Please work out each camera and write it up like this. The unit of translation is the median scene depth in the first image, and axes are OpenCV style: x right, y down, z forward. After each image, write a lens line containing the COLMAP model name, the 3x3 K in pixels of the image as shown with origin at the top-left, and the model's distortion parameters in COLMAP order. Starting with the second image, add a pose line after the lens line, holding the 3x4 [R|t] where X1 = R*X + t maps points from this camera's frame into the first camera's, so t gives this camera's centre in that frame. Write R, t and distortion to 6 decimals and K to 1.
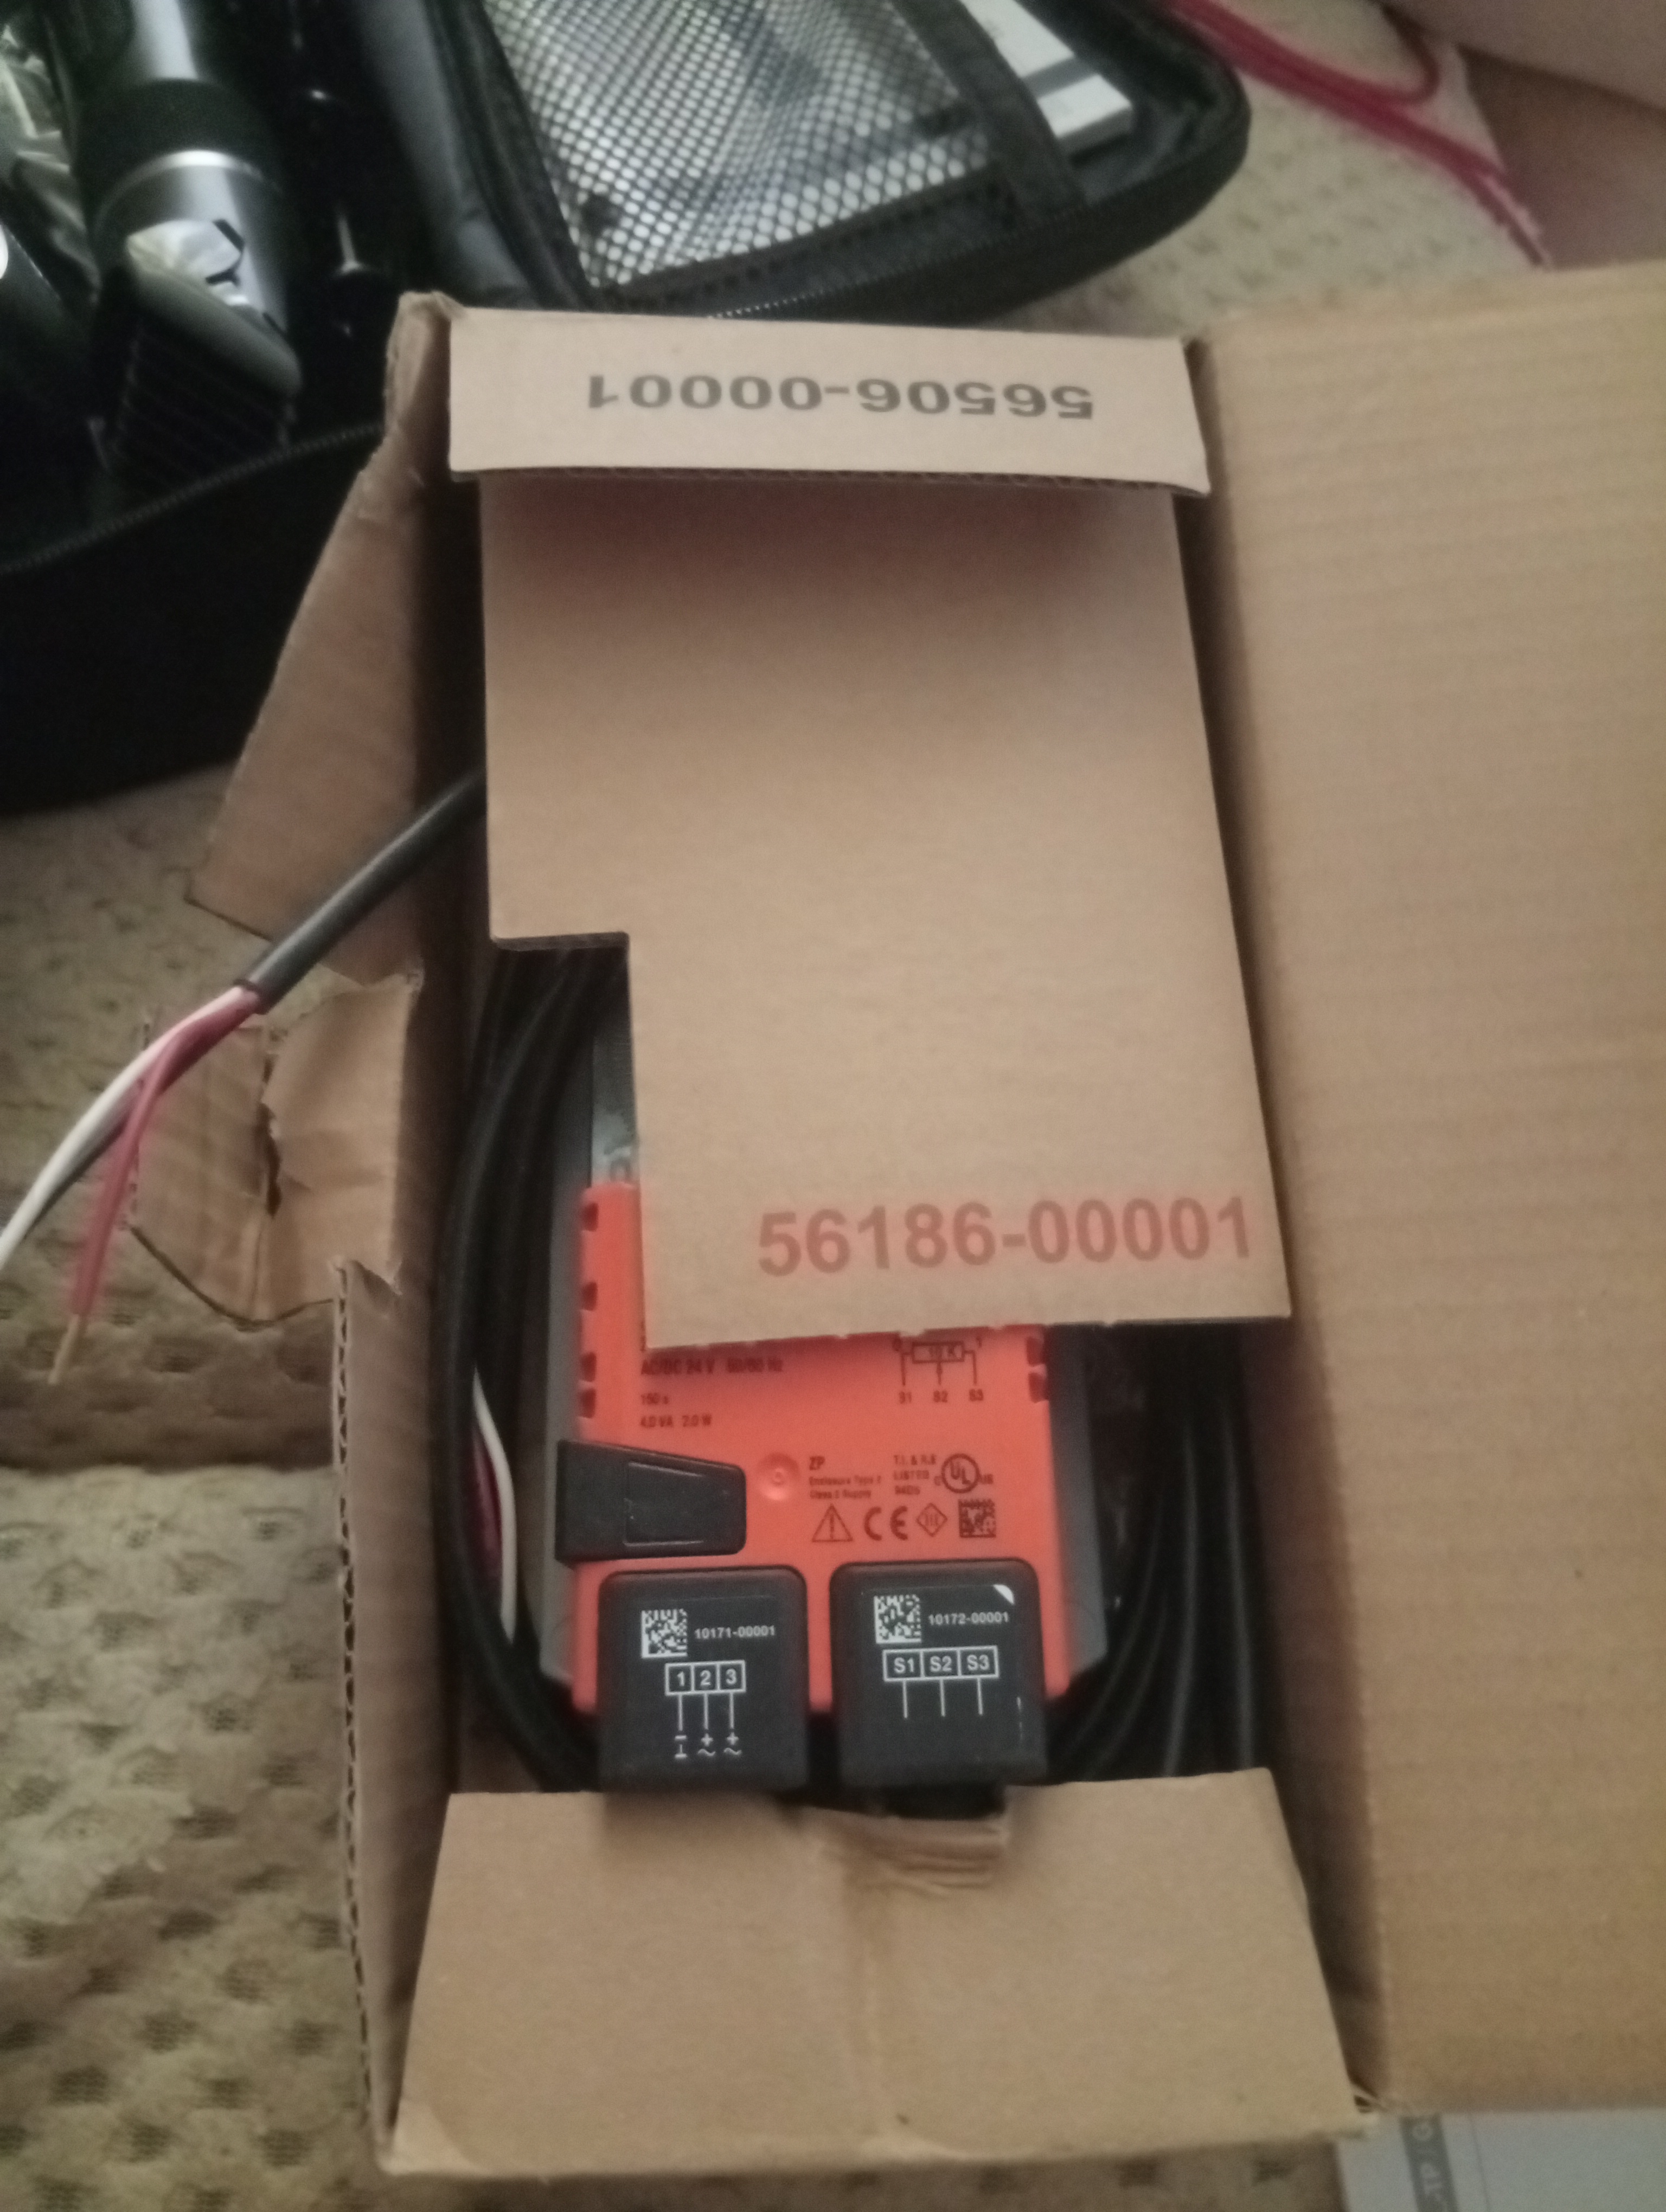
lens RADIAL K [[1680.8, 0, 833.0], [0, 1680.8, 1106.0], [0, 0, 1]] dist [0.009398, -0.053874]
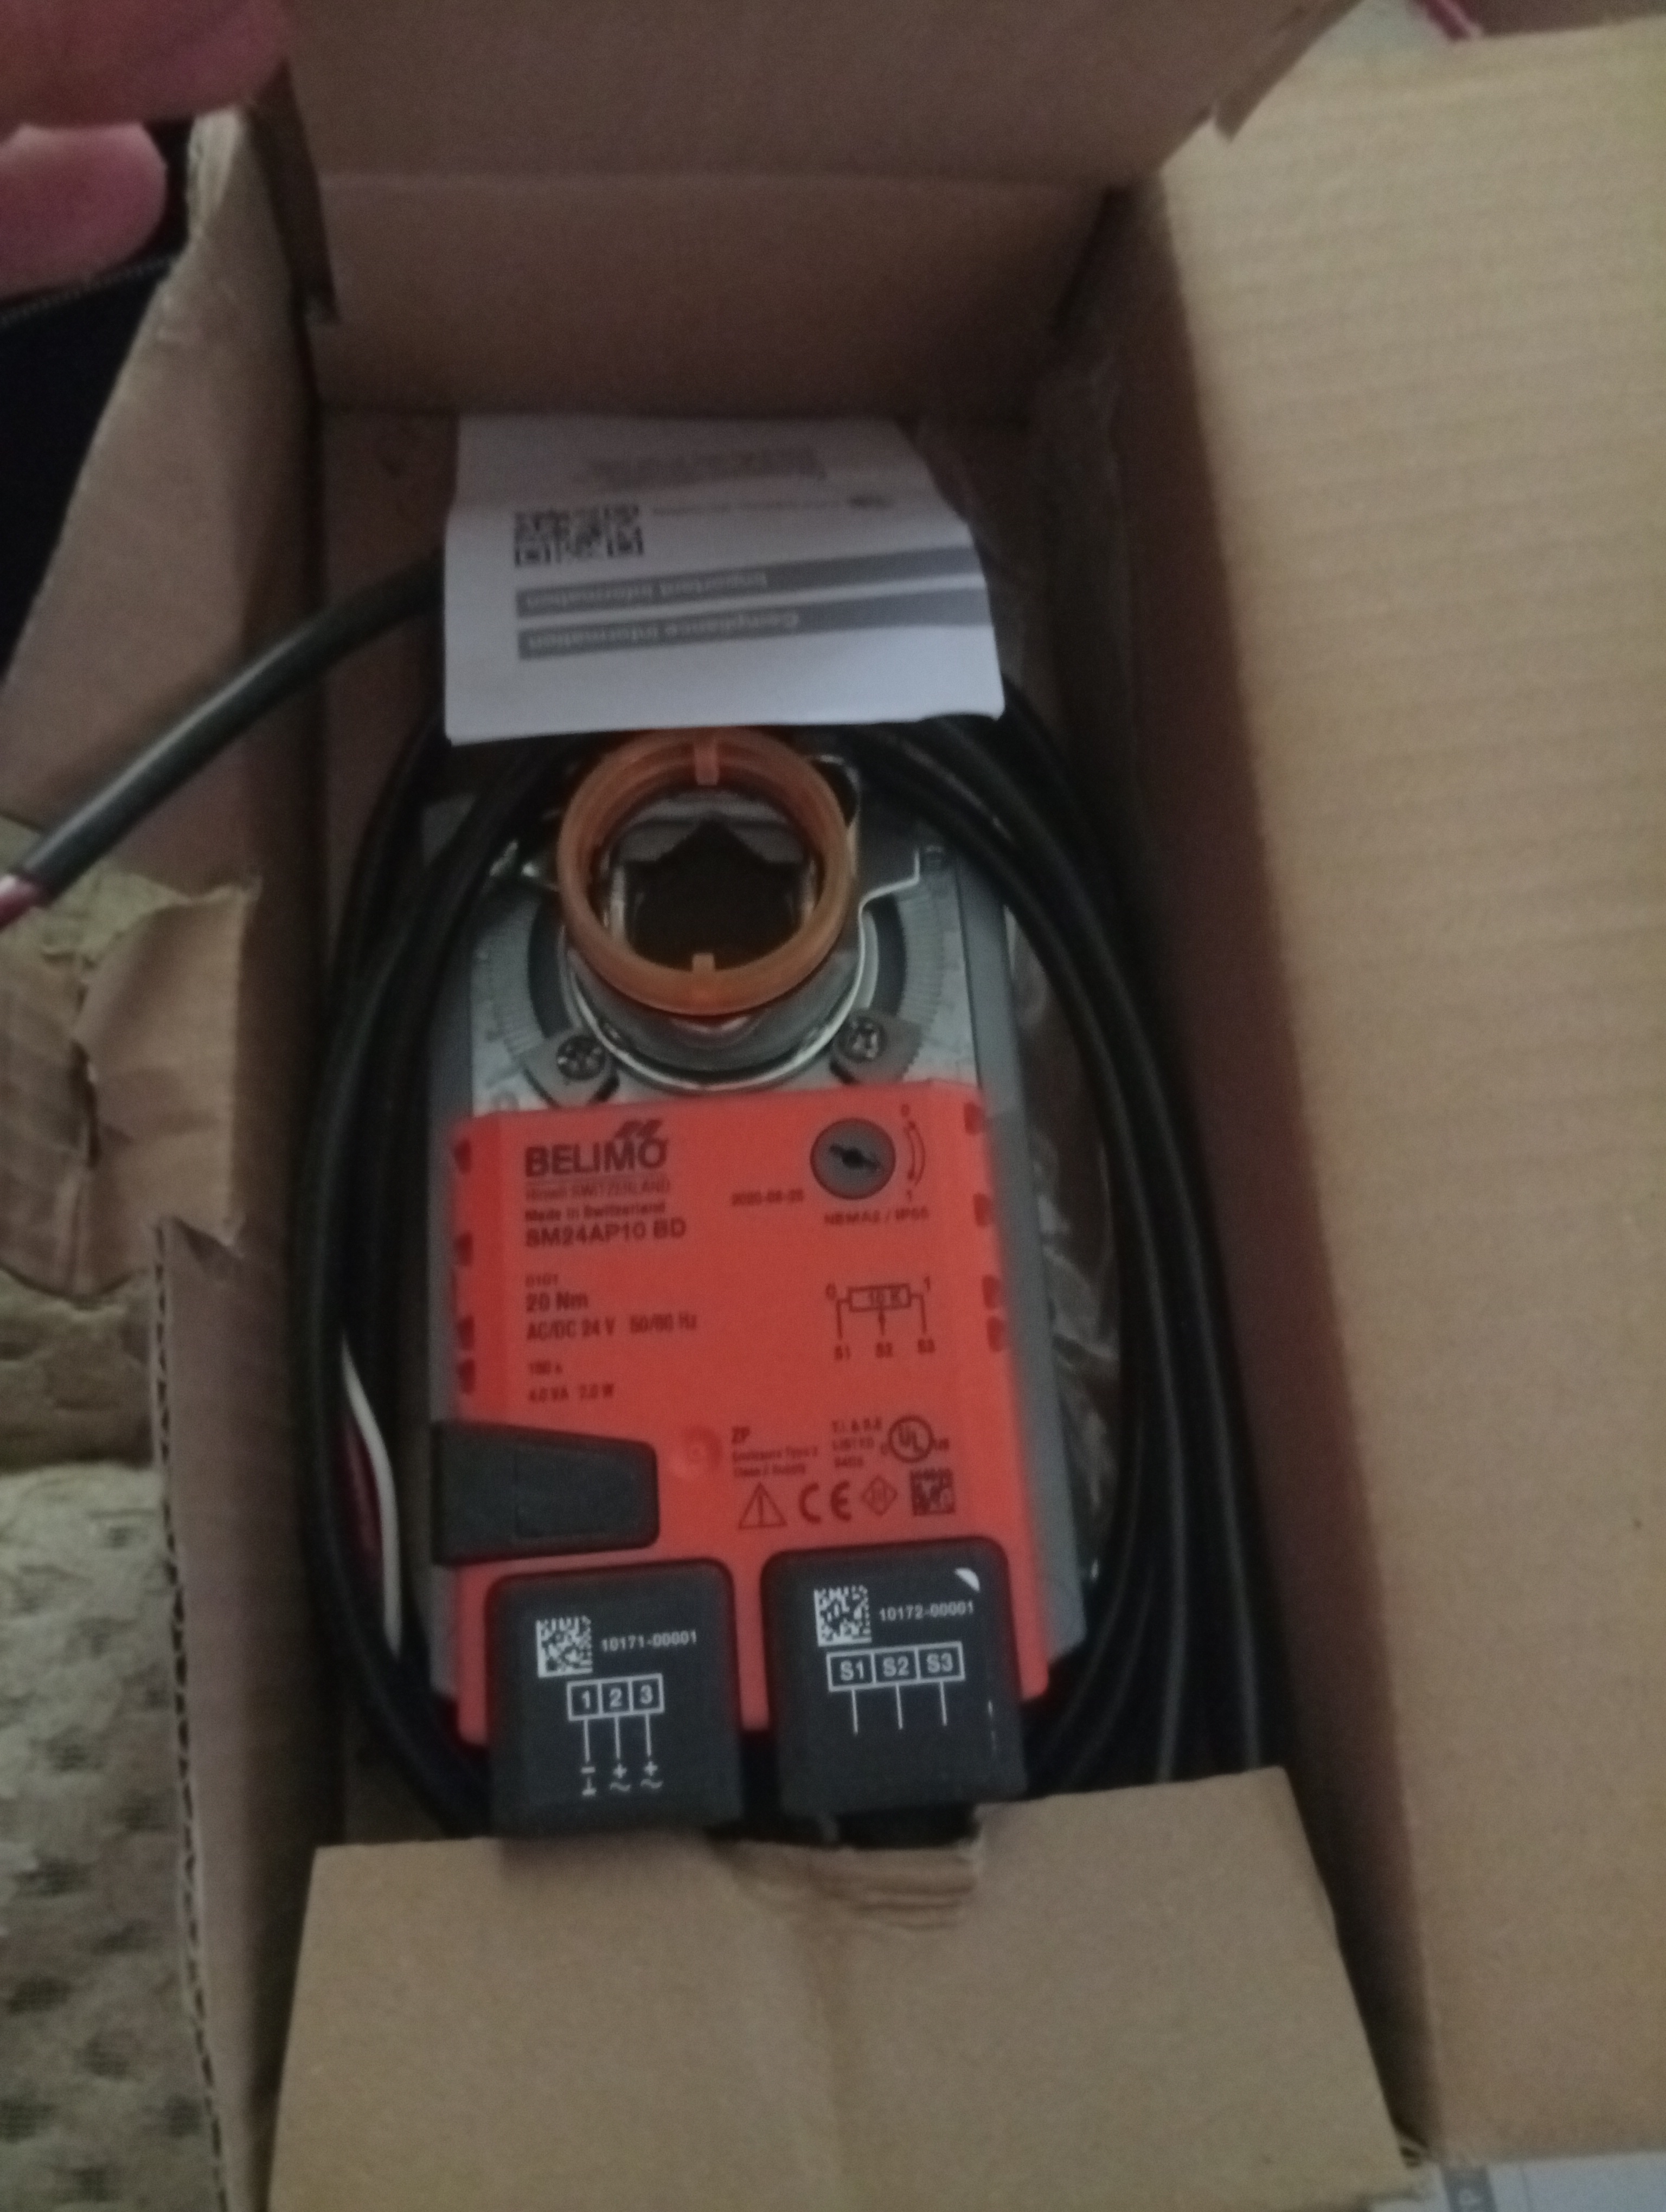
lens RADIAL K [[1680.8, 0, 833.0], [0, 1680.8, 1106.0], [0, 0, 1]] dist [0.009398, -0.053874]
pose [[0.998629, -0.037930, 0.036067, 0.012715], [0.037033, 0.998996, 0.025222, 0.028470], [-0.036987, -0.023852, 0.999031, 0.162215]]
